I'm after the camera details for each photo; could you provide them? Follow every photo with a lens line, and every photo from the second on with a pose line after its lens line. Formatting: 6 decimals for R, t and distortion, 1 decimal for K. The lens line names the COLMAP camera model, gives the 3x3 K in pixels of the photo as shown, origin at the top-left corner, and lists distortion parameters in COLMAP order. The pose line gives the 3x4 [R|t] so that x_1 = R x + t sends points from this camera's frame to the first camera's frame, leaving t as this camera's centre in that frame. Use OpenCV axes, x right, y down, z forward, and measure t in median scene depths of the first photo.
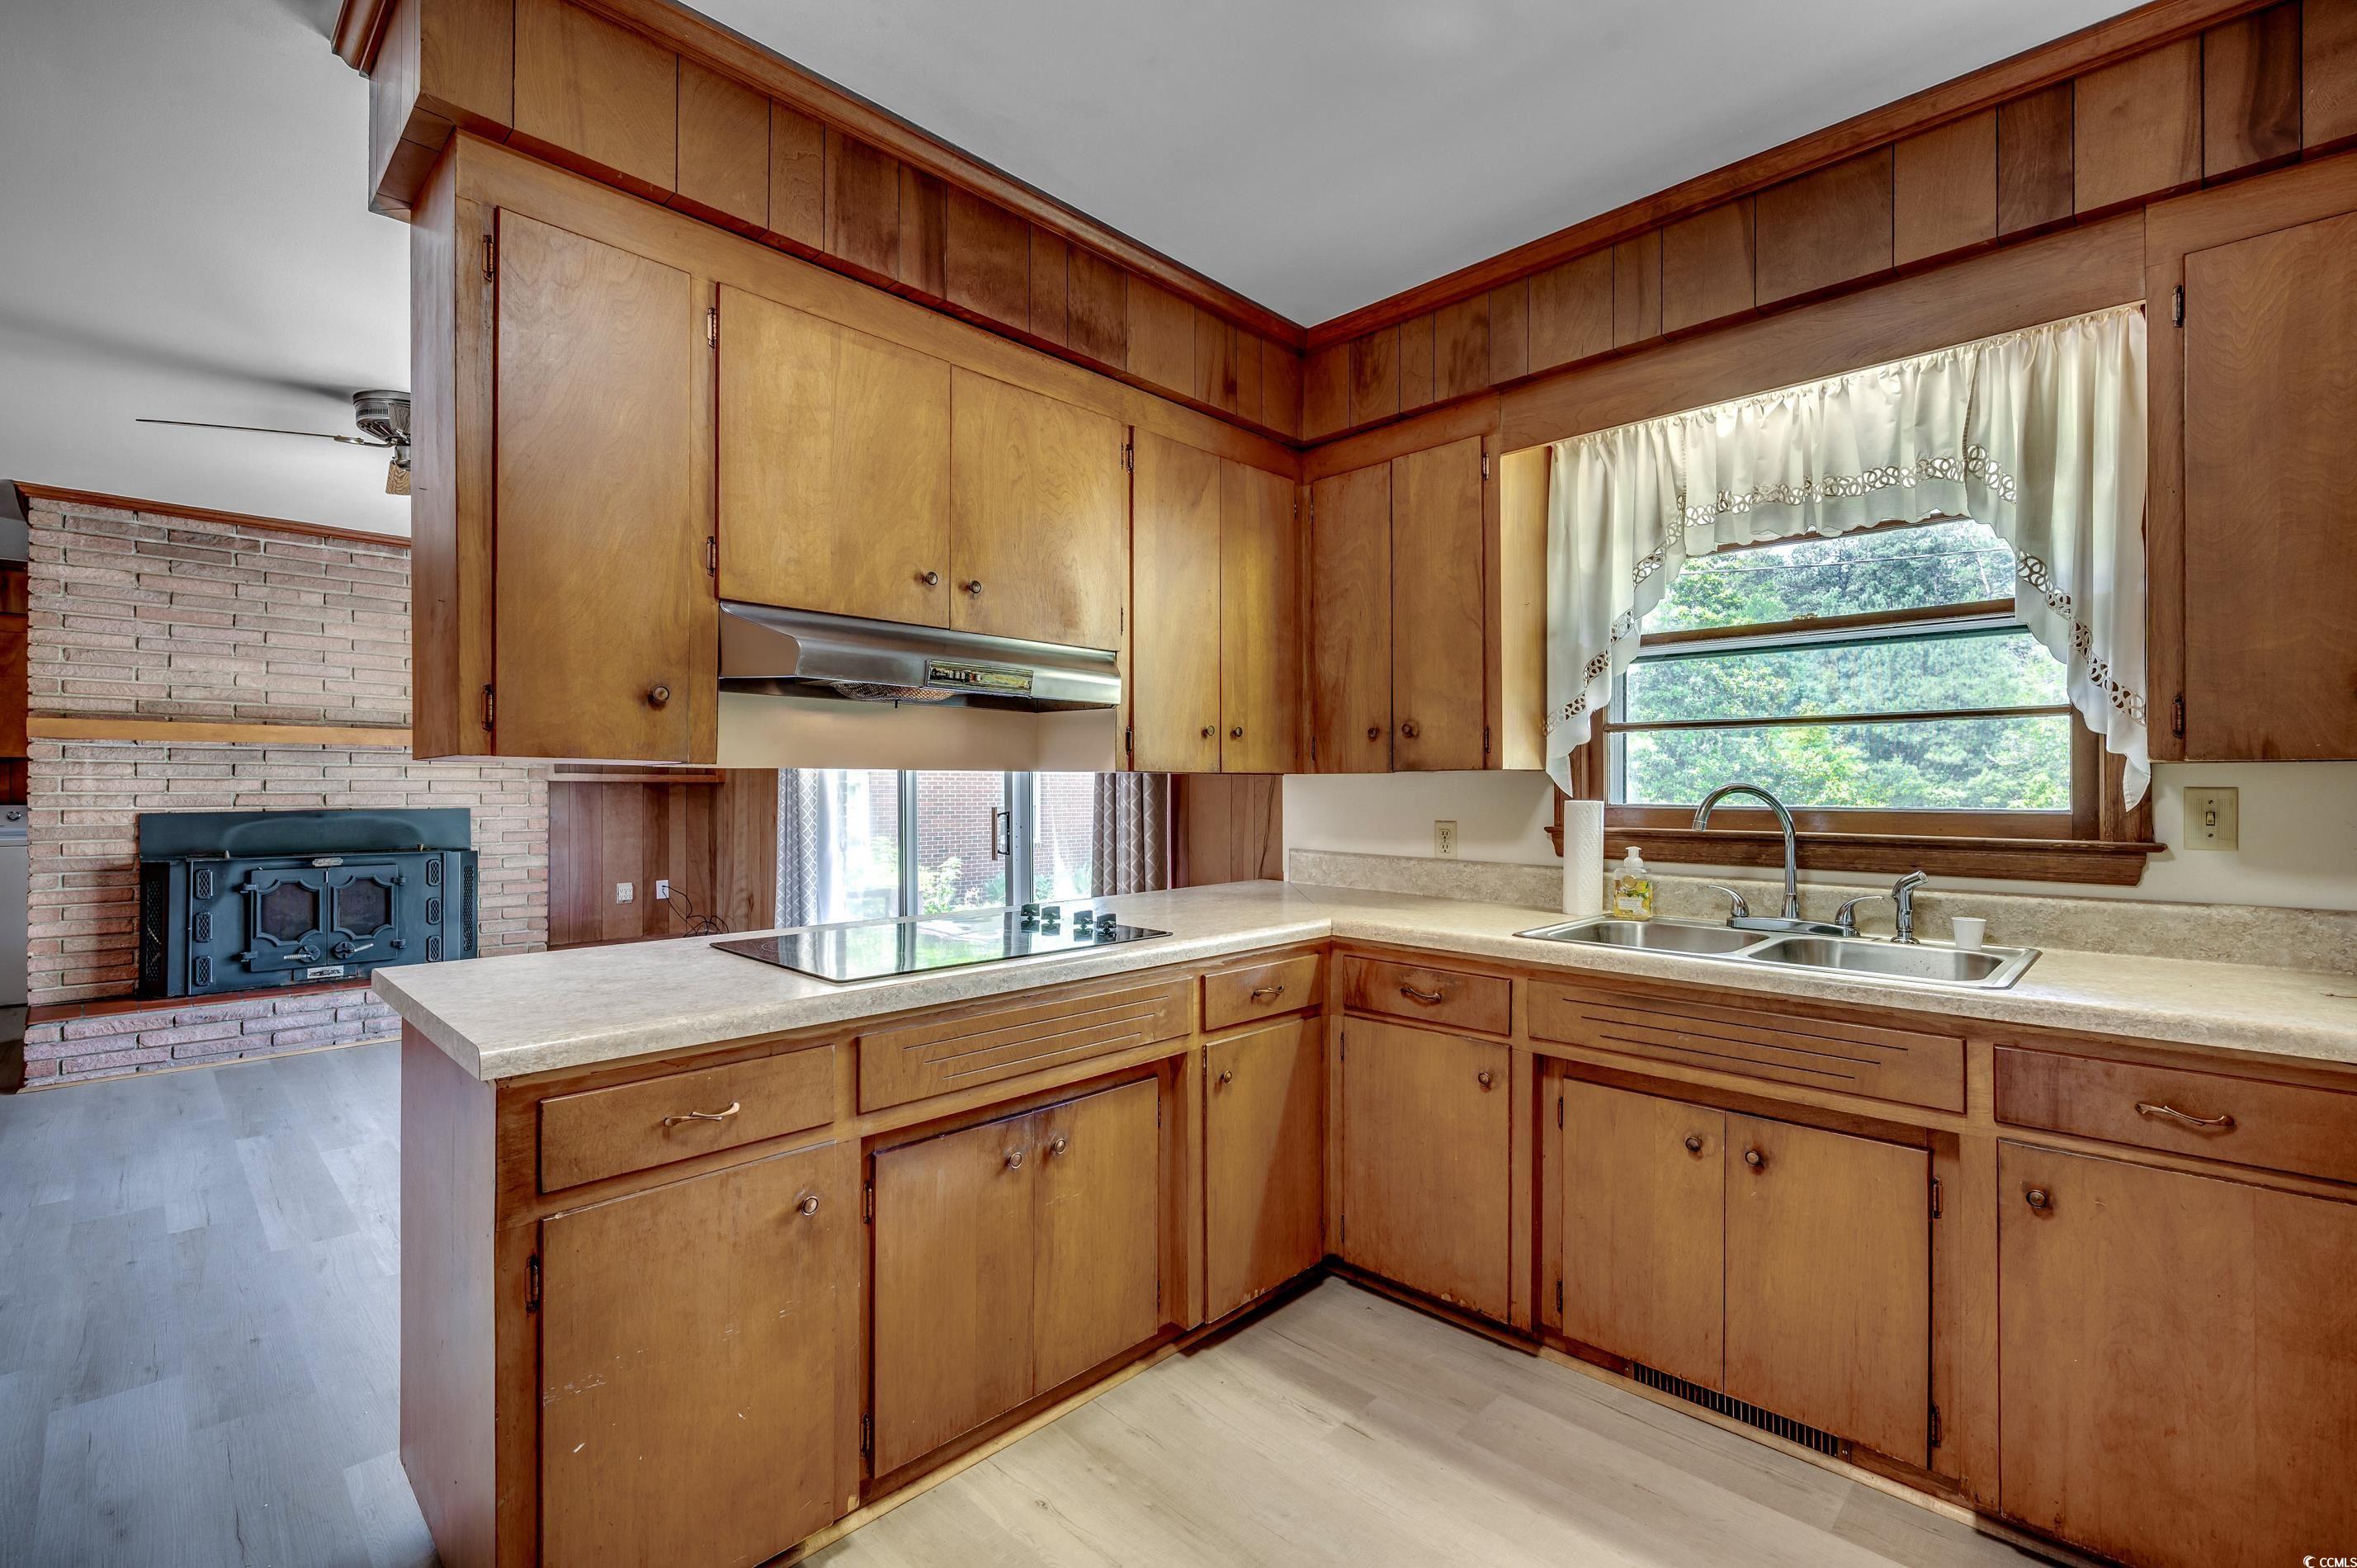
lens RADIAL K [[1035.5, 0, 1178.5], [0, 1035.5, 784.0], [0, 0, 1]] dist [0.000466, -0.000362]
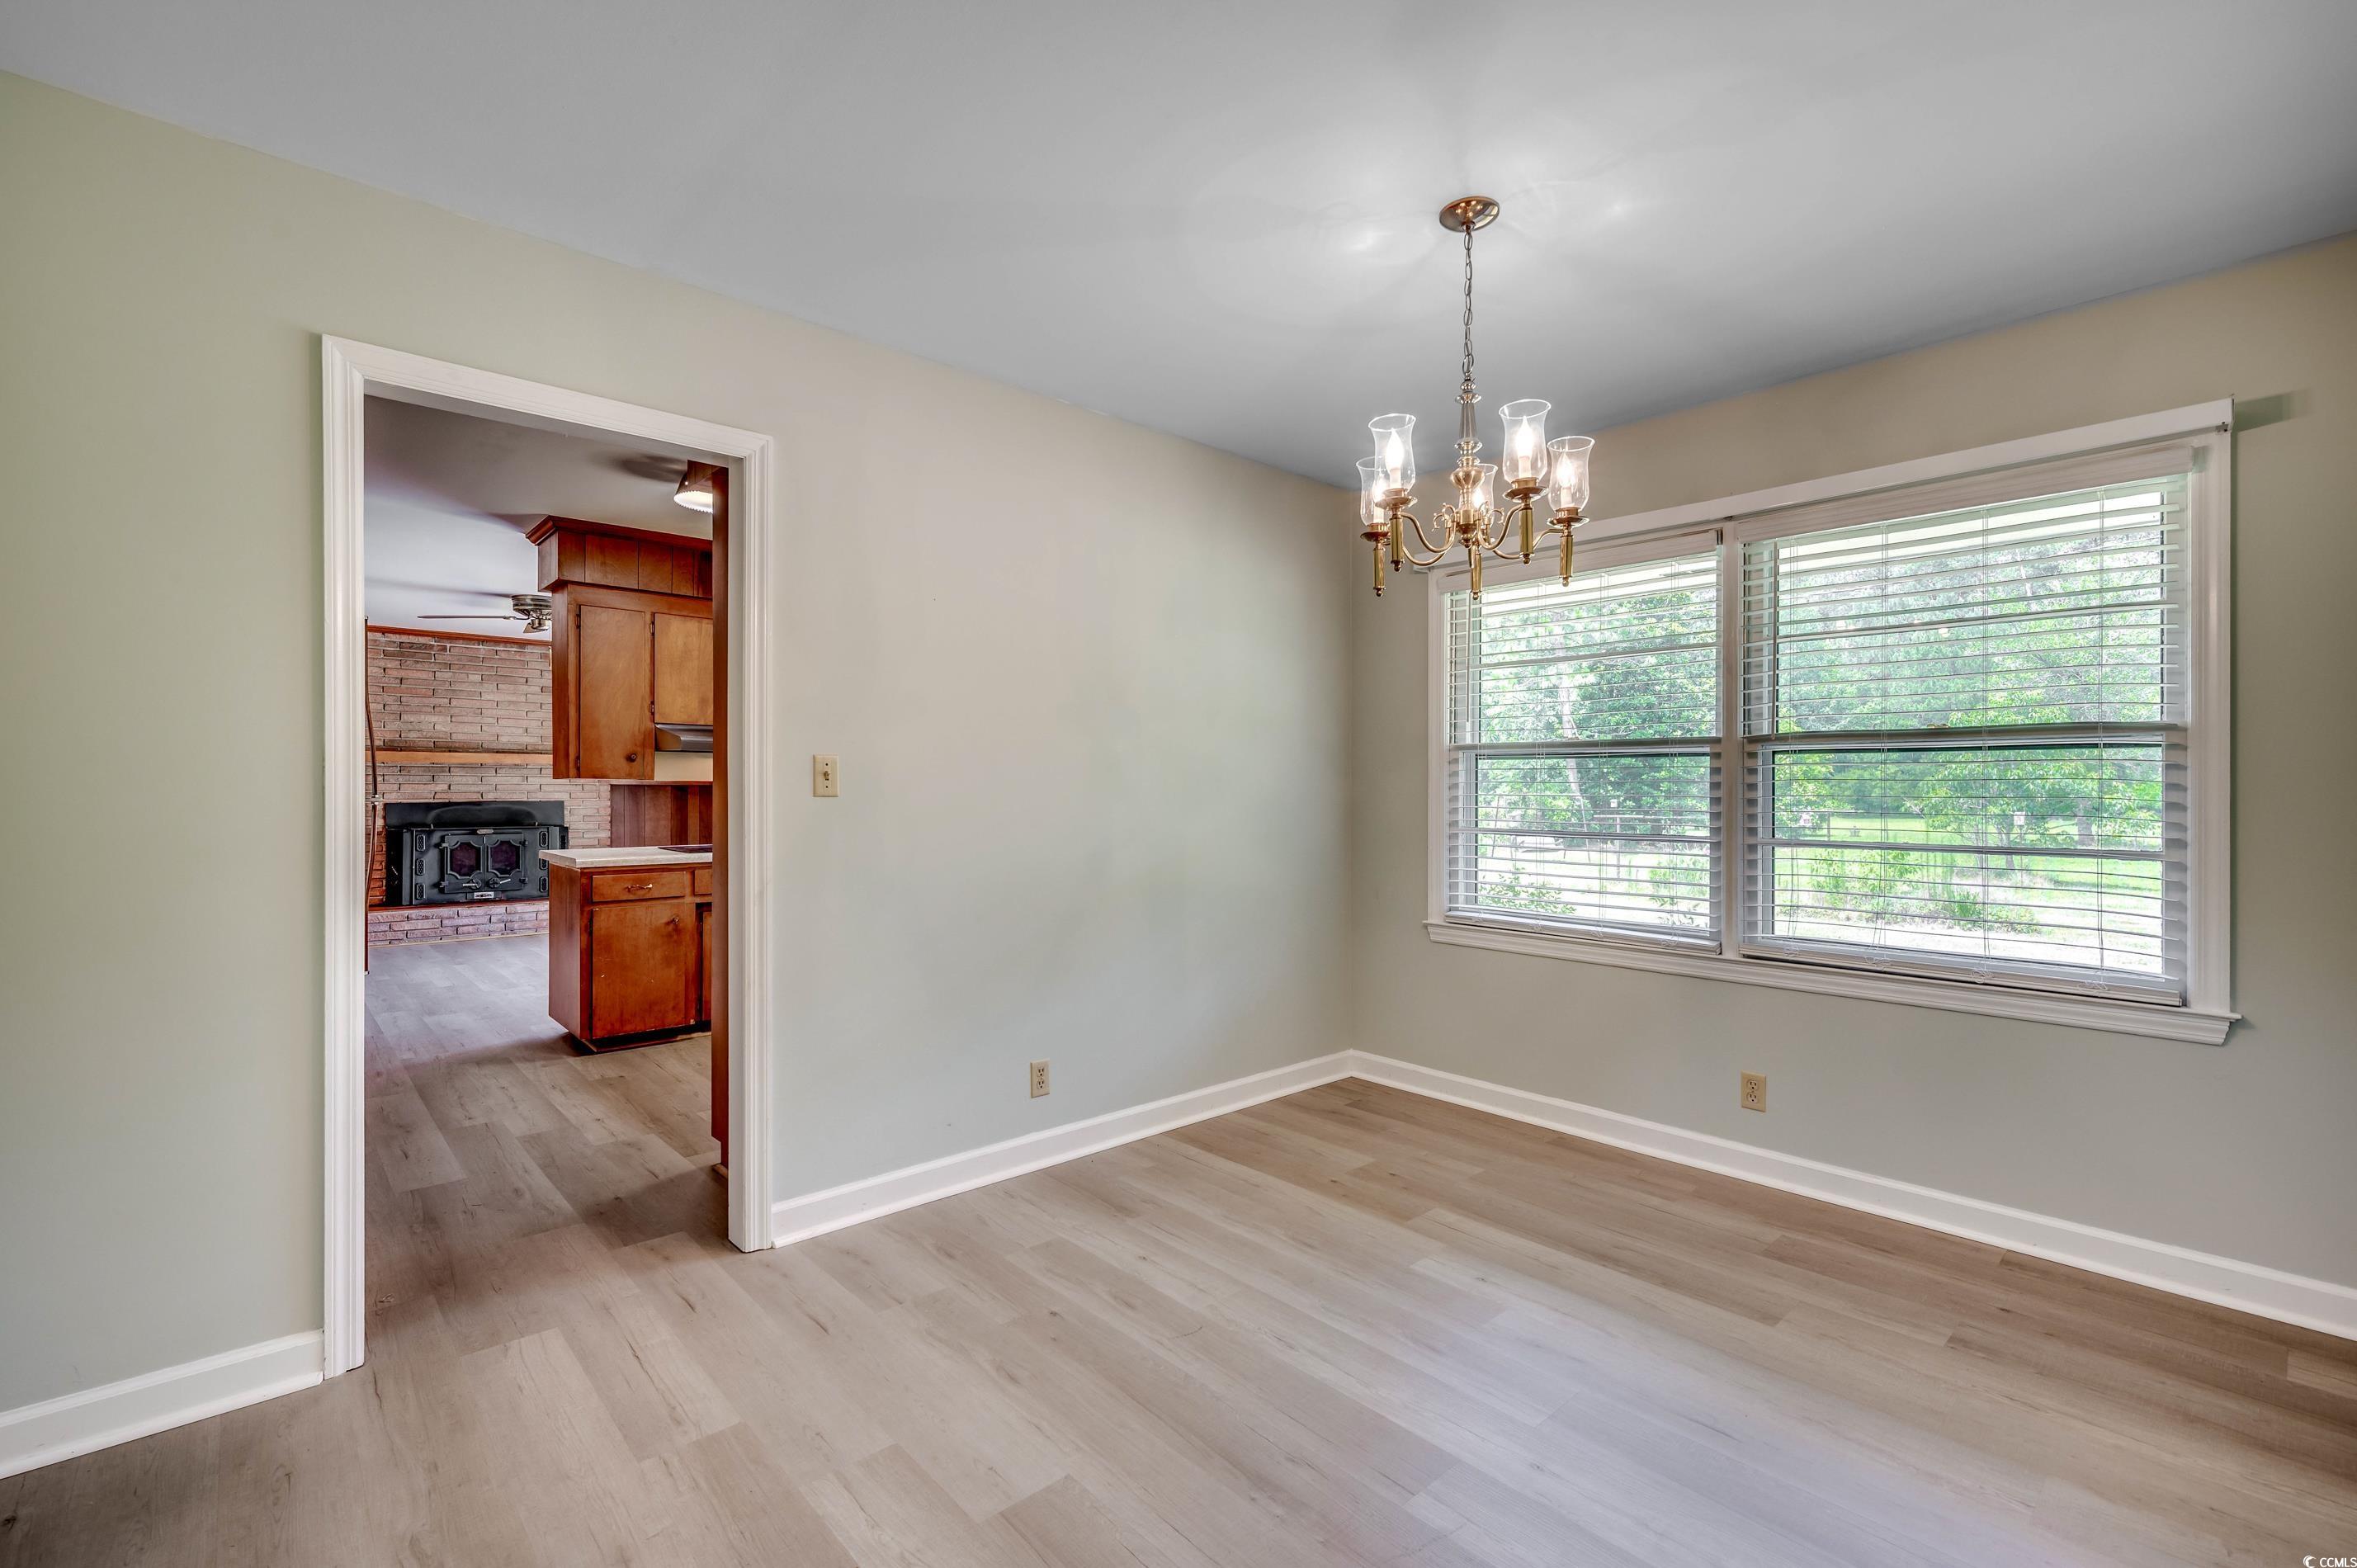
lens RADIAL K [[1035.5, 0, 1178.5], [0, 1035.5, 784.0], [0, 0, 1]] dist [0.000466, -0.000362]
pose [[0.998371, -0.000397, -0.057057, 0.100144], [0.000349, 1.000000, -0.000865, -0.000452], [0.057058, 0.000844, 0.998371, -0.152713]]
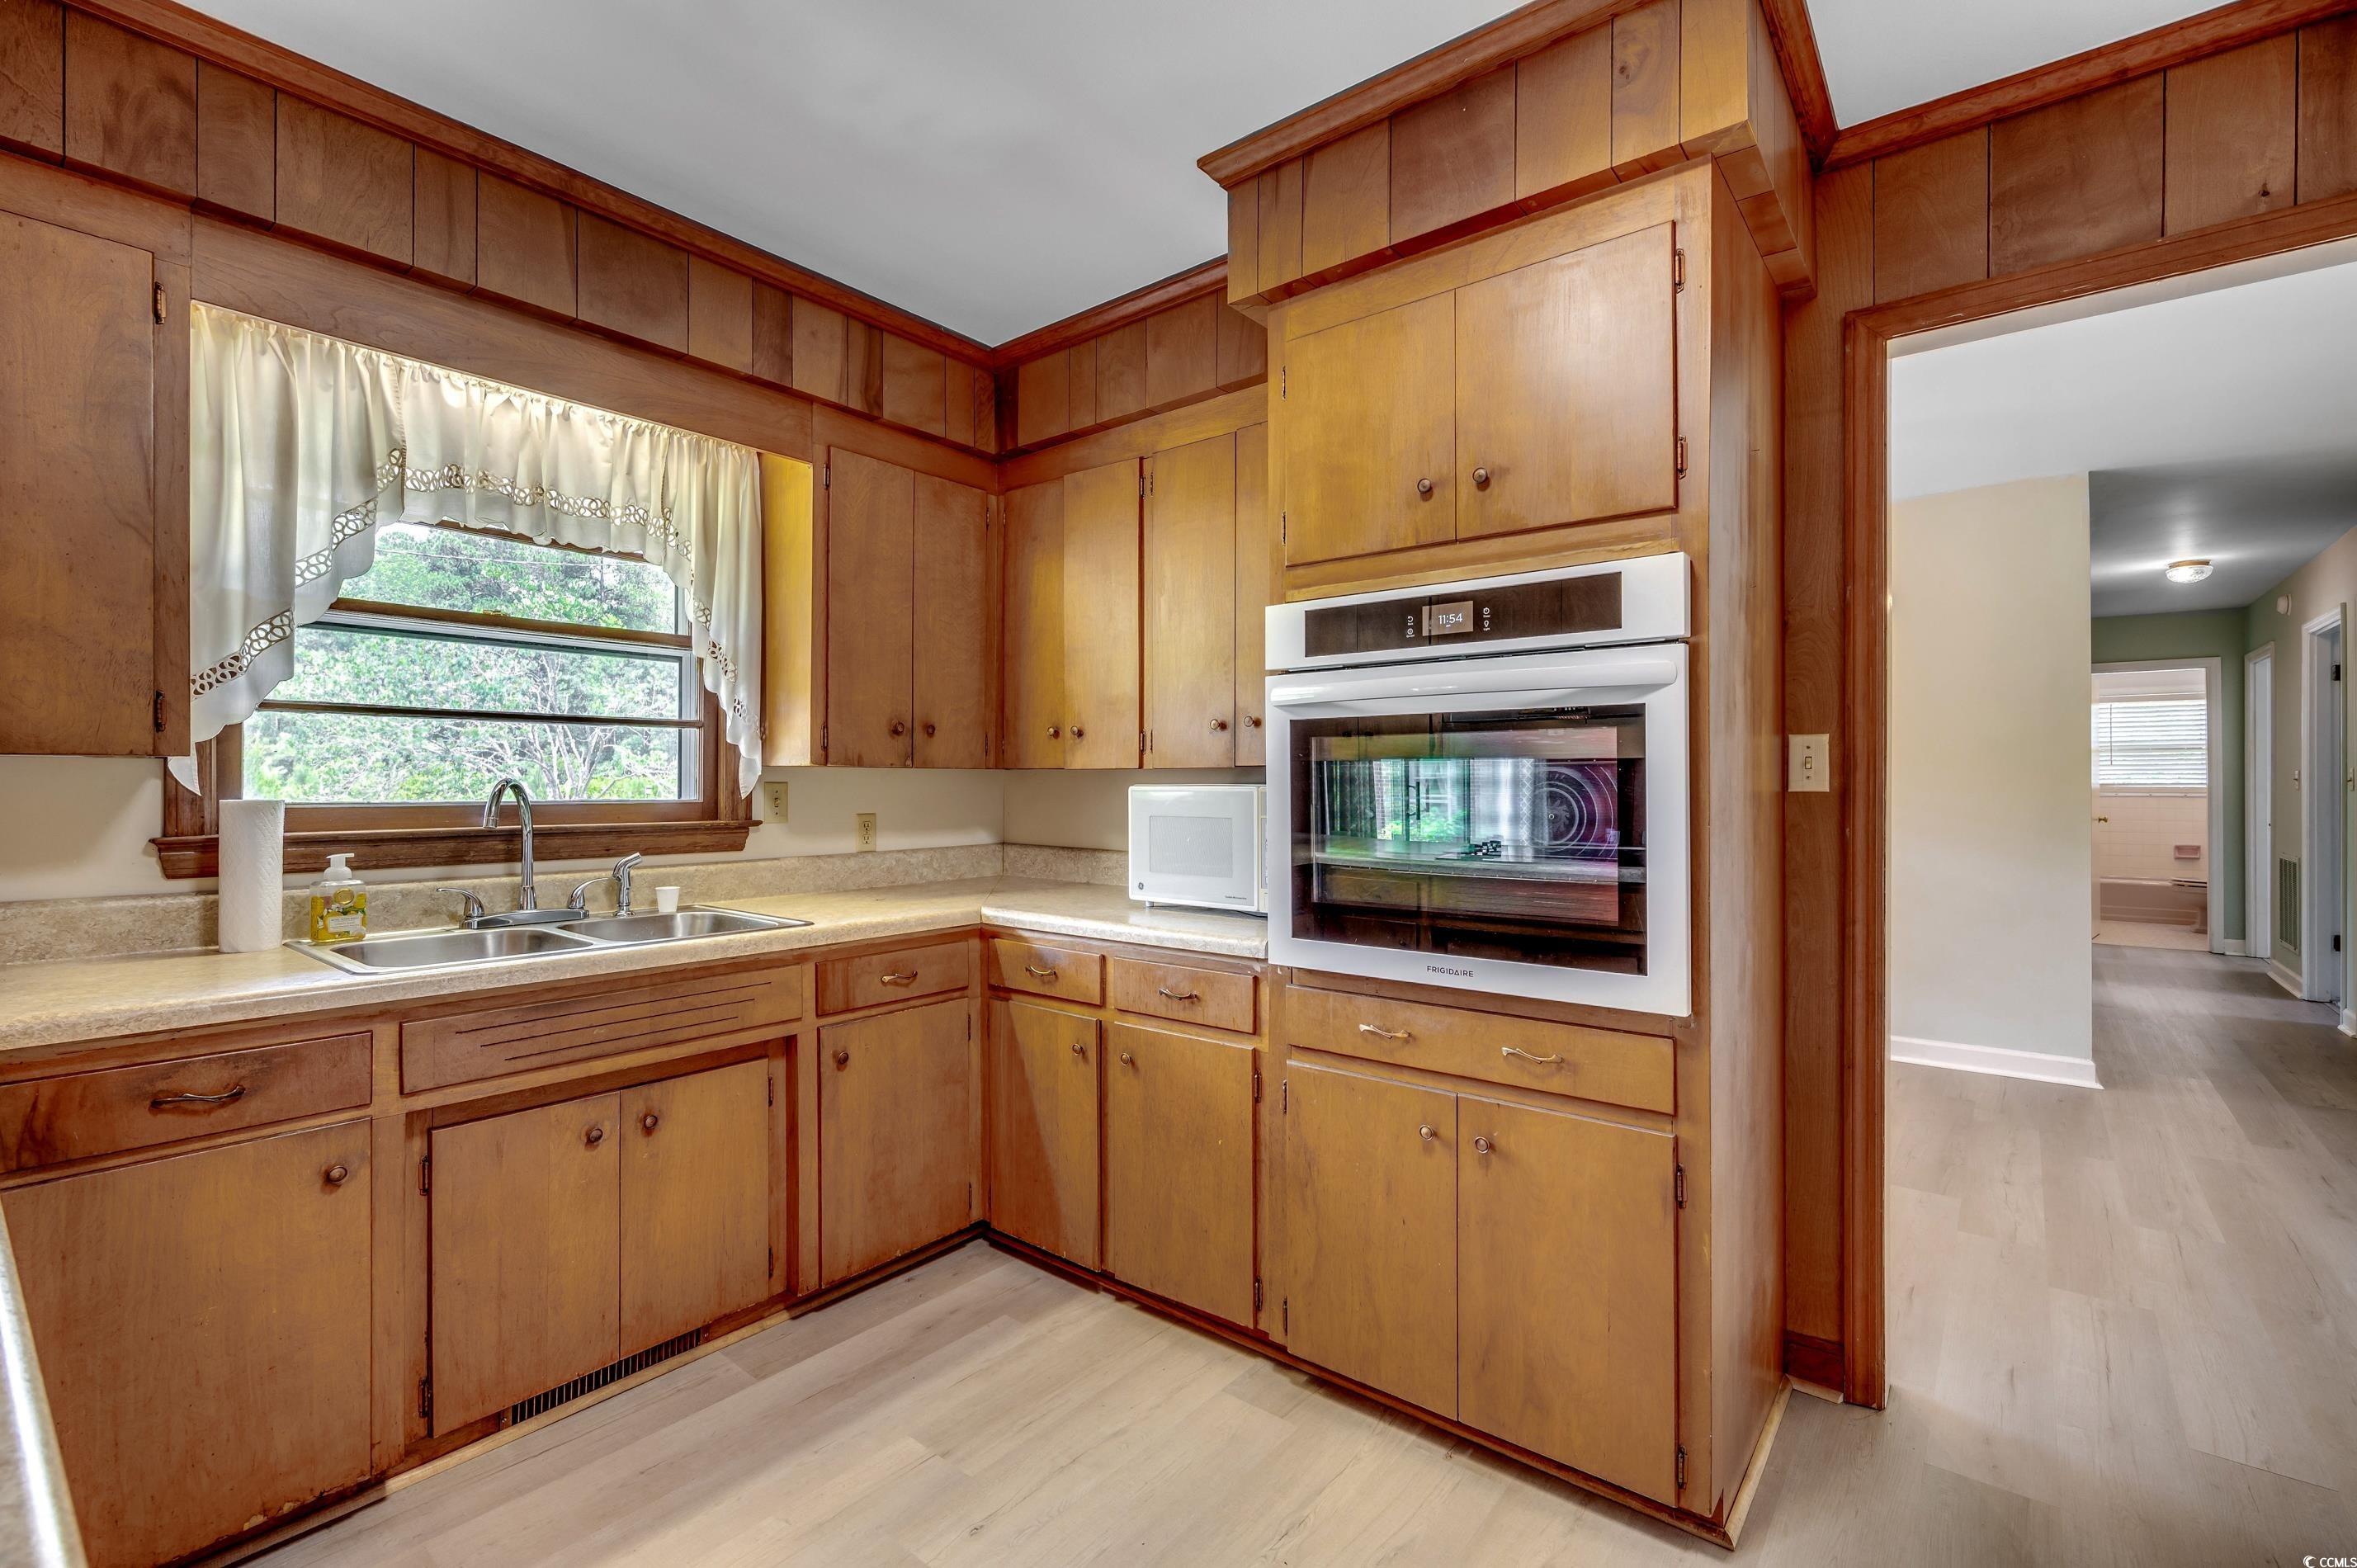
lens RADIAL K [[1018.8, 0, 1177.4], [0, 1018.8, 778.5], [0, 0, 1]] dist [-0.003671, -0.000530]
pose [[-0.084543, 0.003405, 0.996414, -0.698326], [-0.005172, 0.999979, -0.003856, 0.000835], [-0.996406, -0.005480, -0.084523, 0.669986]]
